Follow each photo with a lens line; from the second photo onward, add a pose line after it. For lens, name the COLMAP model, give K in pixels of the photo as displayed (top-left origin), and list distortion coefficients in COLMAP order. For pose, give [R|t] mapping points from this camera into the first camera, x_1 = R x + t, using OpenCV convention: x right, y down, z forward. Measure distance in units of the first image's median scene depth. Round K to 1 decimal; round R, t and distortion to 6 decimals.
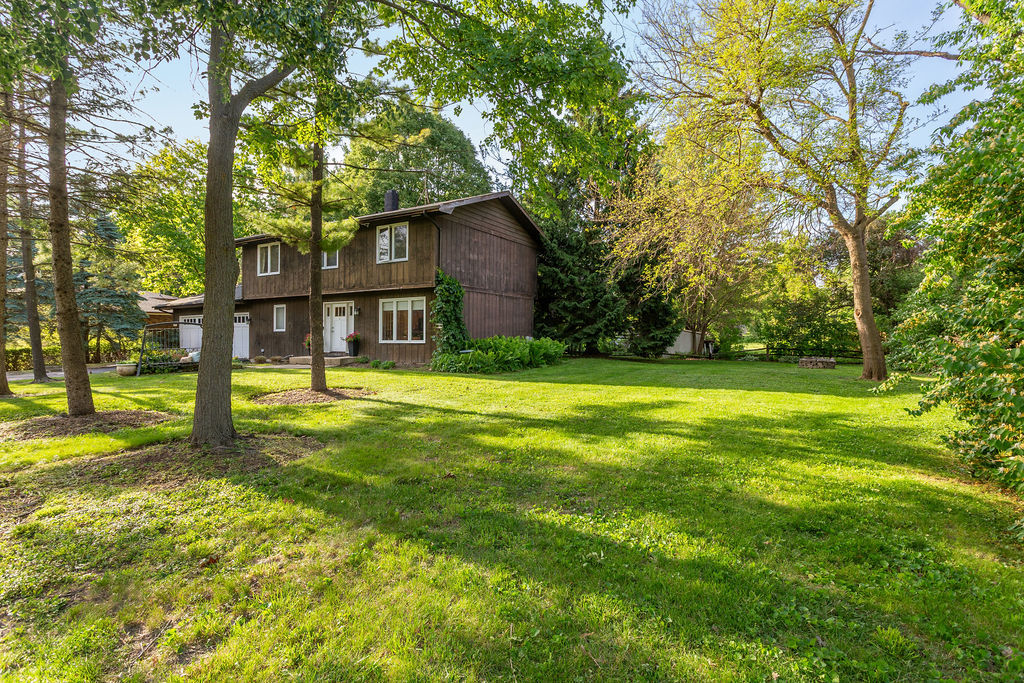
lens RADIAL K [[490.3, 0, 509.2], [0, 490.3, 323.9], [0, 0, 1]] dist [-0.001336, 0.000223]
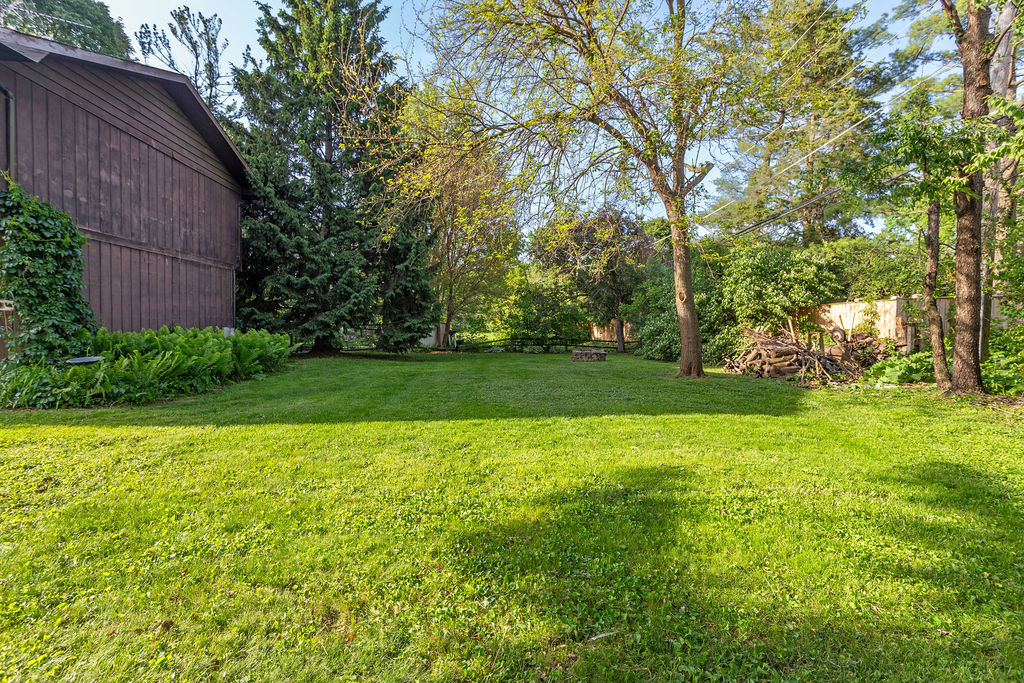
lens RADIAL K [[510.1, 0, 512.0], [0, 510.1, 341.5], [0, 0, 1]] dist [-0.014711, -0.000298]
pose [[0.848851, -0.019699, 0.528265, 0.004137], [-0.009095, 0.998613, 0.051852, 0.006759], [-0.528554, -0.048819, 0.847495, 0.278514]]
